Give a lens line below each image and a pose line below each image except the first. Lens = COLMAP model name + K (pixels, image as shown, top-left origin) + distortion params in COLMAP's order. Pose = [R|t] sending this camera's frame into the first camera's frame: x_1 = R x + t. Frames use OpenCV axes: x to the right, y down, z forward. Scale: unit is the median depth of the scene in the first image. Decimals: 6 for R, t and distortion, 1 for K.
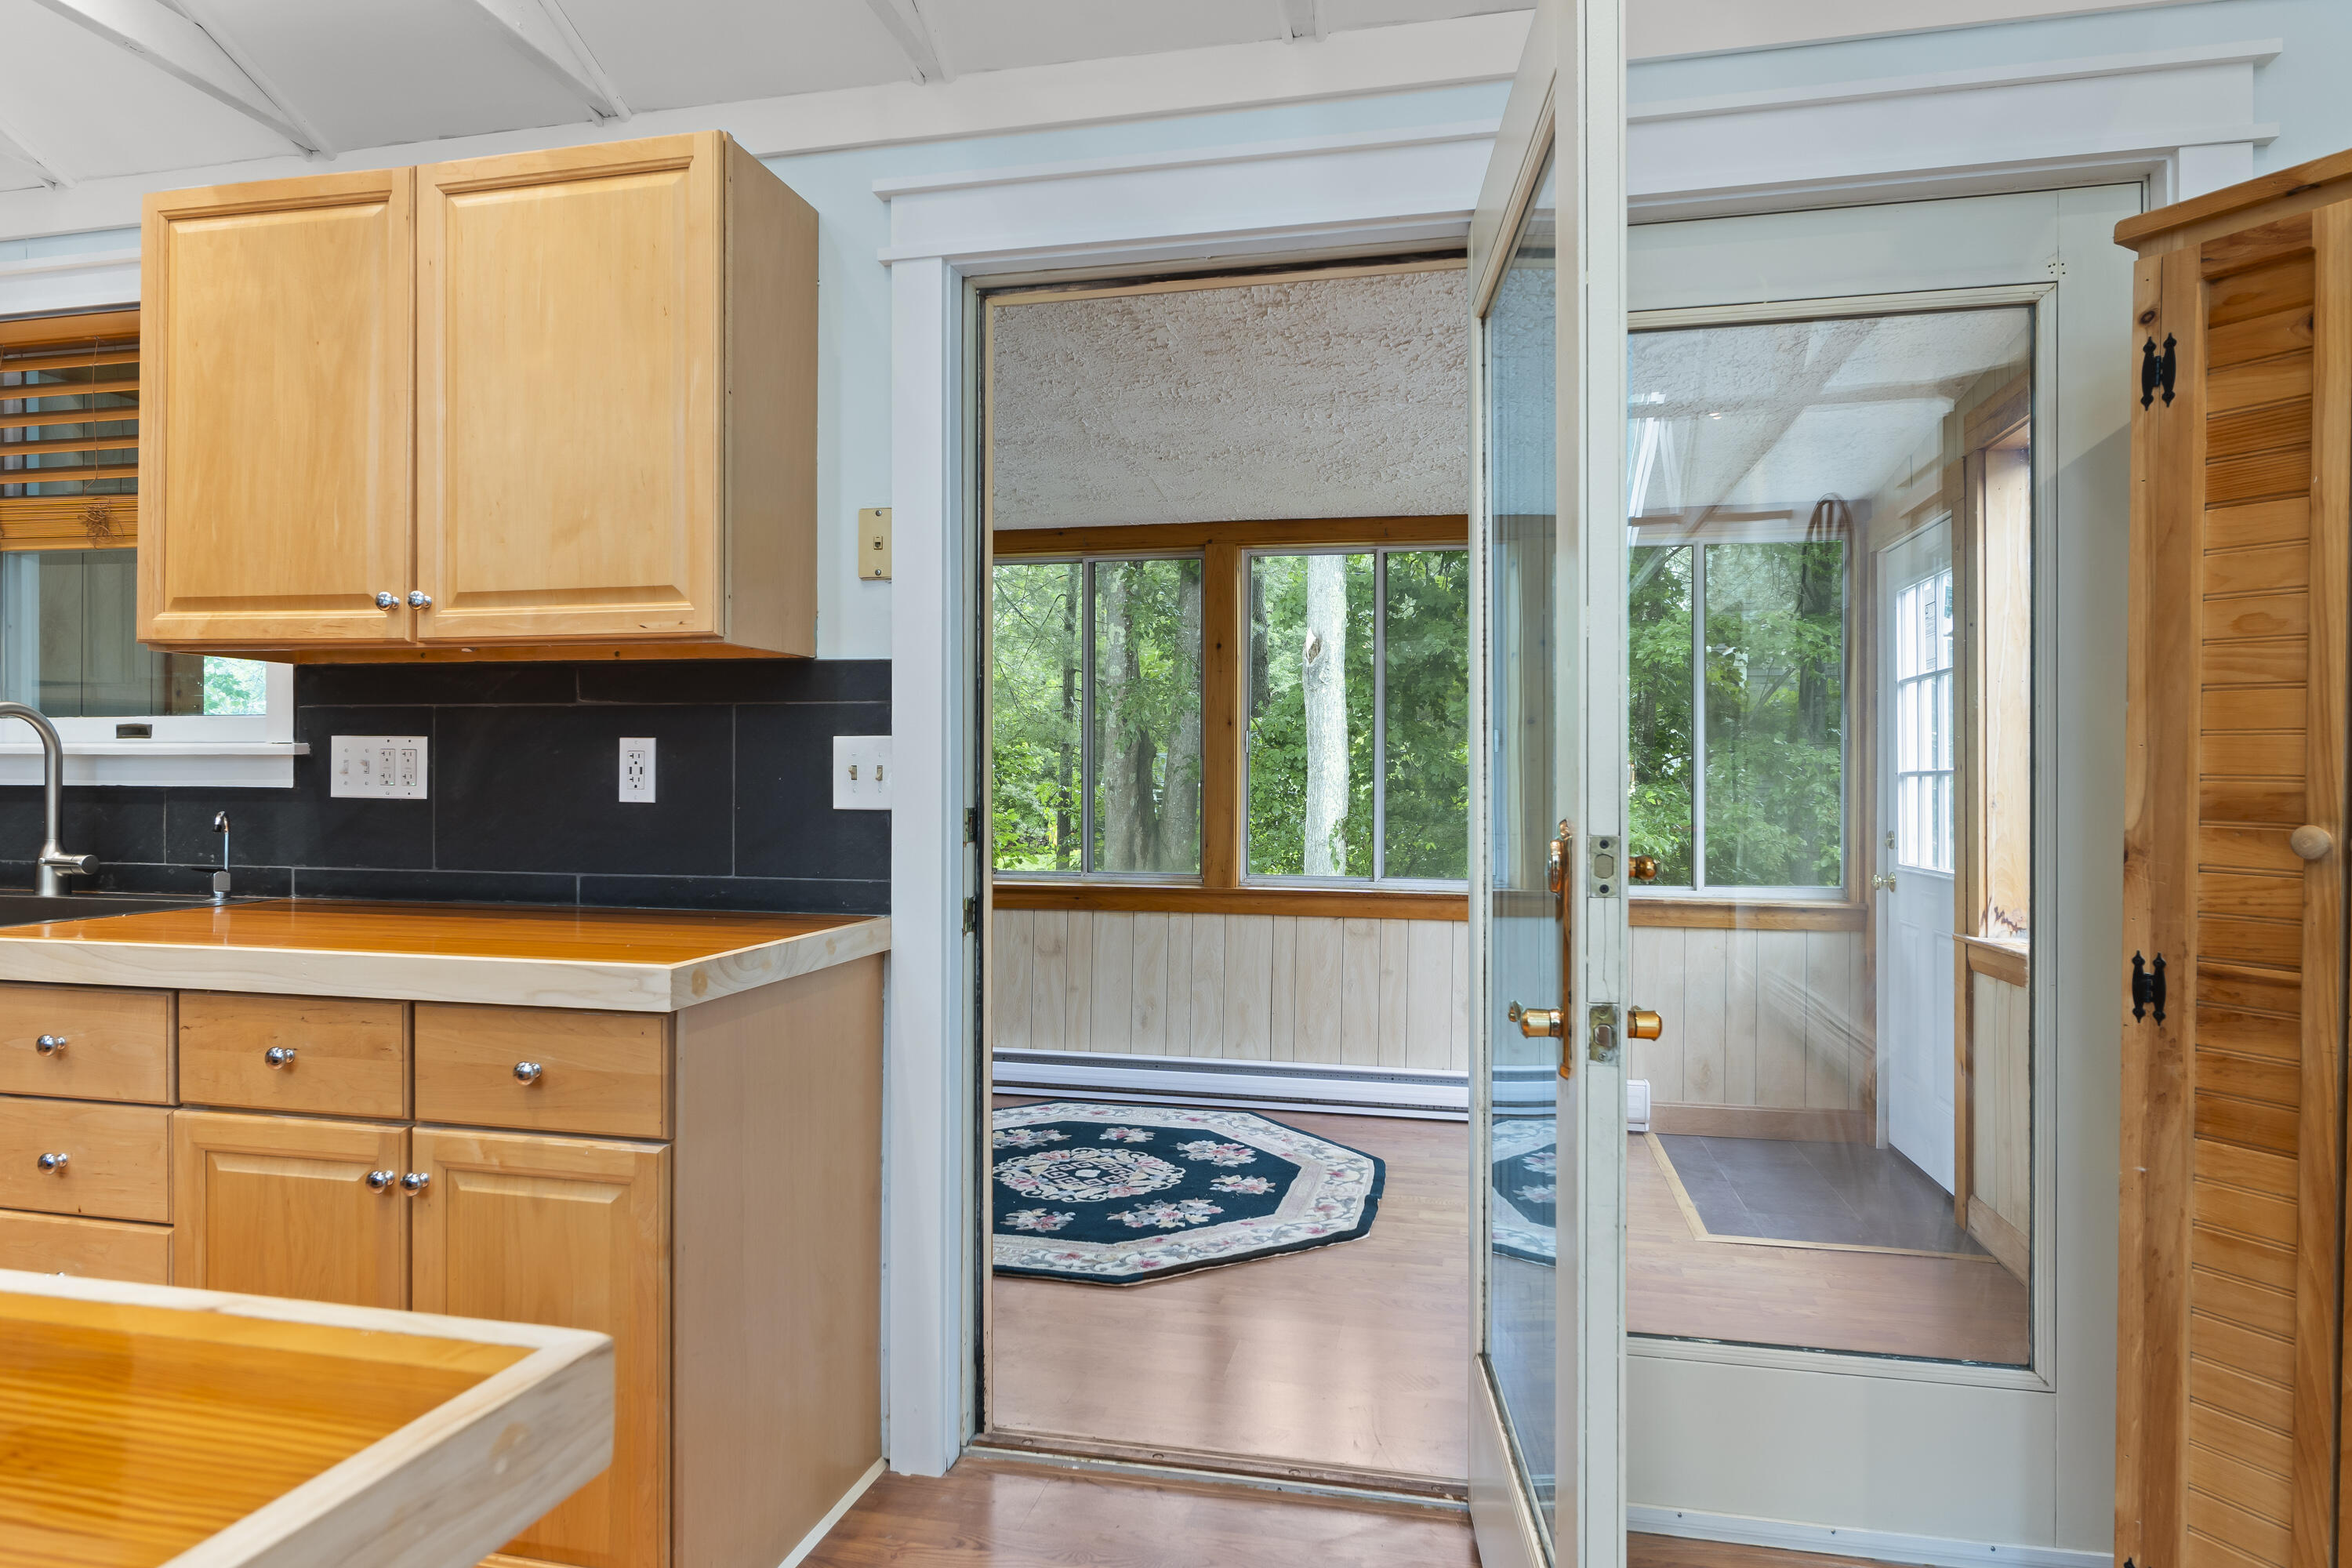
lens RADIAL K [[1459.2, 0, 1176.0], [0, 1459.2, 784.0], [0, 0, 1]] dist [0.001802, 0.000498]
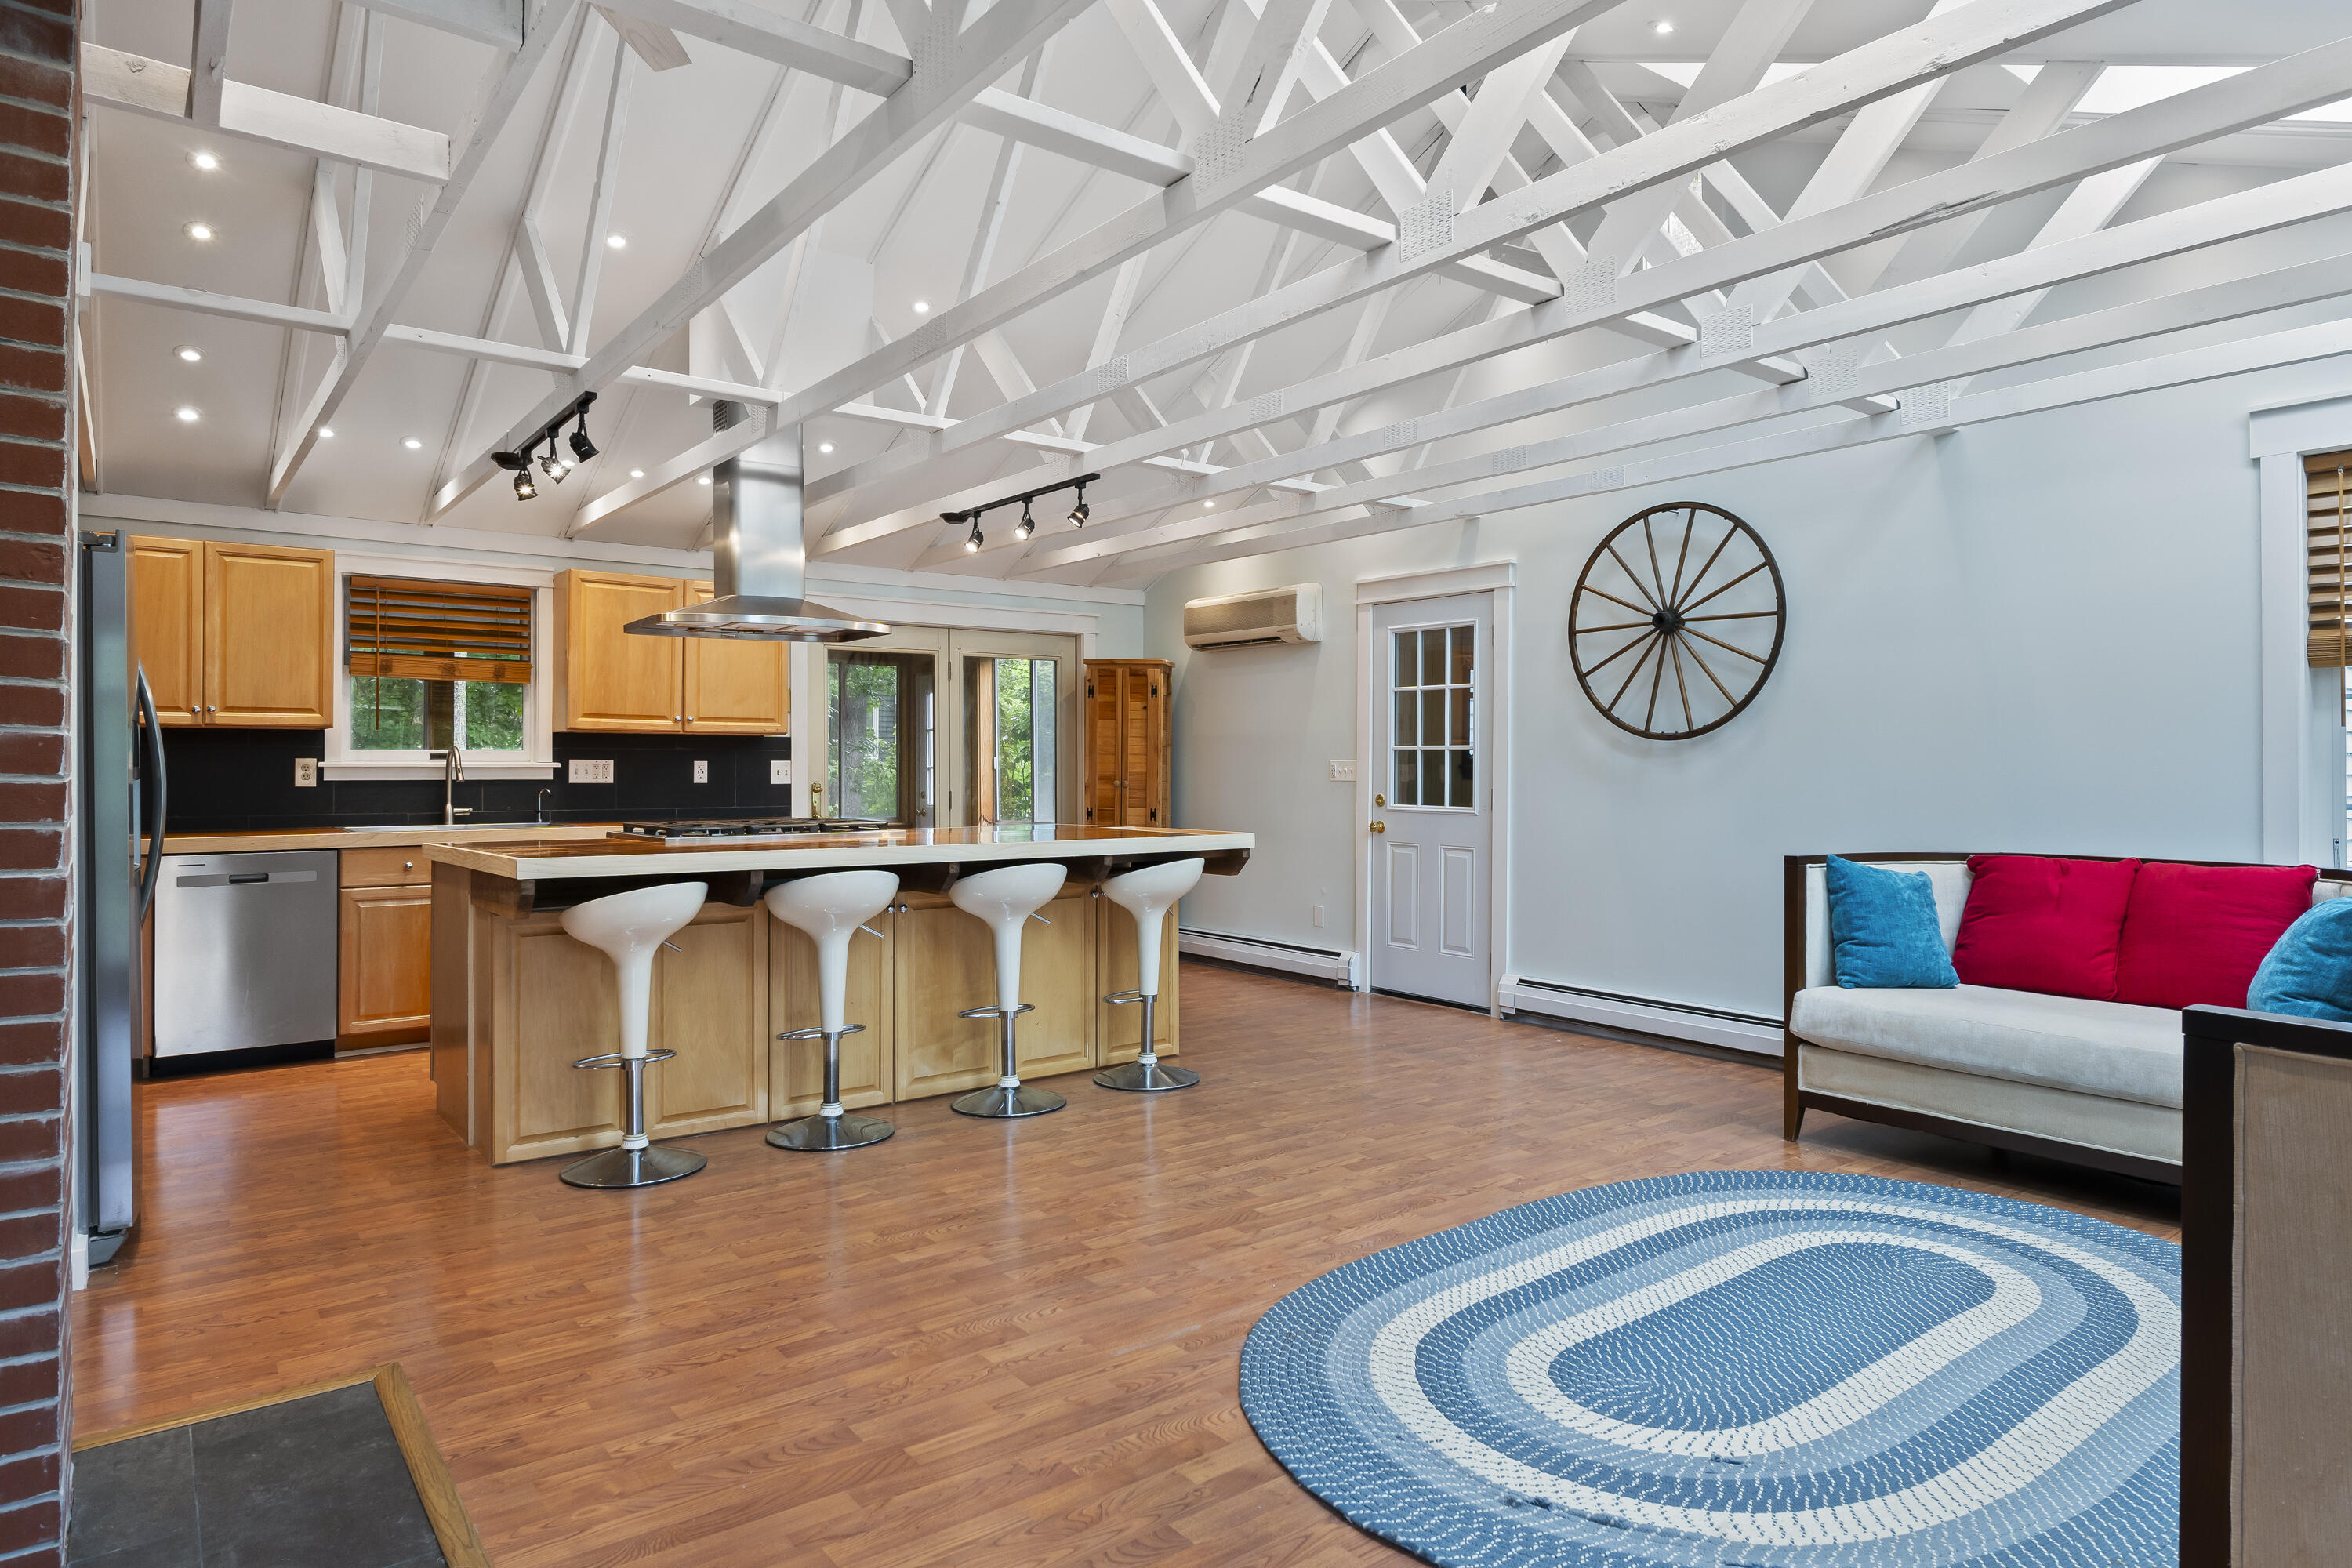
lens RADIAL K [[1350.2, 0, 1176.0], [0, 1350.2, 784.0], [0, 0, 1]] dist [-0.000040, -0.000007]
pose [[0.639499, -0.012783, 0.768685, -1.870966], [0.009198, 0.999917, 0.008976, -0.000823], [-0.768737, 0.001330, 0.639564, -1.514542]]
